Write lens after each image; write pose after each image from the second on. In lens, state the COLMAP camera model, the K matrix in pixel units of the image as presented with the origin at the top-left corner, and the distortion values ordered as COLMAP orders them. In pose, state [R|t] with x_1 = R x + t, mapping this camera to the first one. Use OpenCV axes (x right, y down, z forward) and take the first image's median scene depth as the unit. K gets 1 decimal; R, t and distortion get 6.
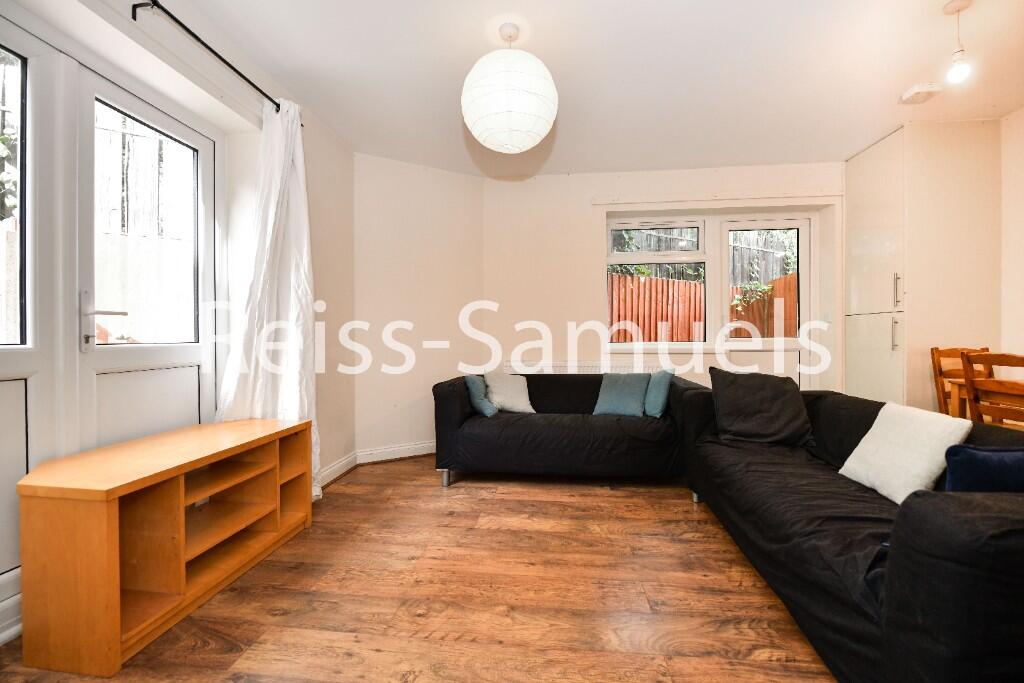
lens RADIAL K [[413.6, 0, 512.5], [0, 413.6, 335.3], [0, 0, 1]] dist [0.001760, -0.007588]
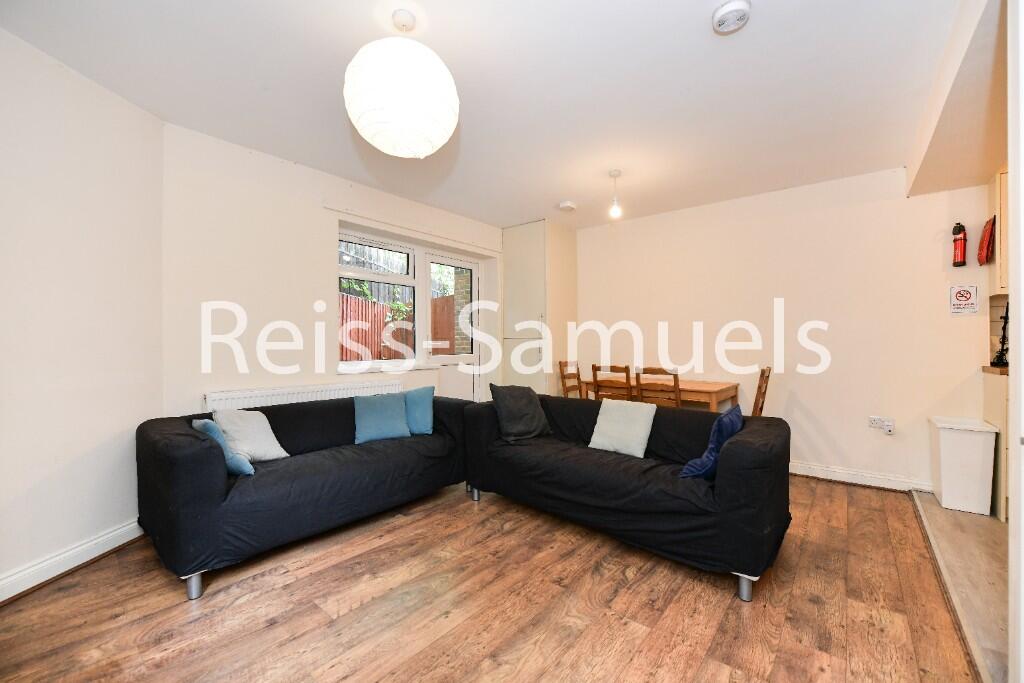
lens RADIAL K [[413.6, 0, 512.5], [0, 413.6, 335.3], [0, 0, 1]] dist [0.001760, -0.007588]
pose [[0.557313, 0.022068, 0.830009, -0.527459], [-0.006533, 0.999732, -0.022194, -0.040816], [-0.830277, 0.006946, 0.557308, 0.285925]]
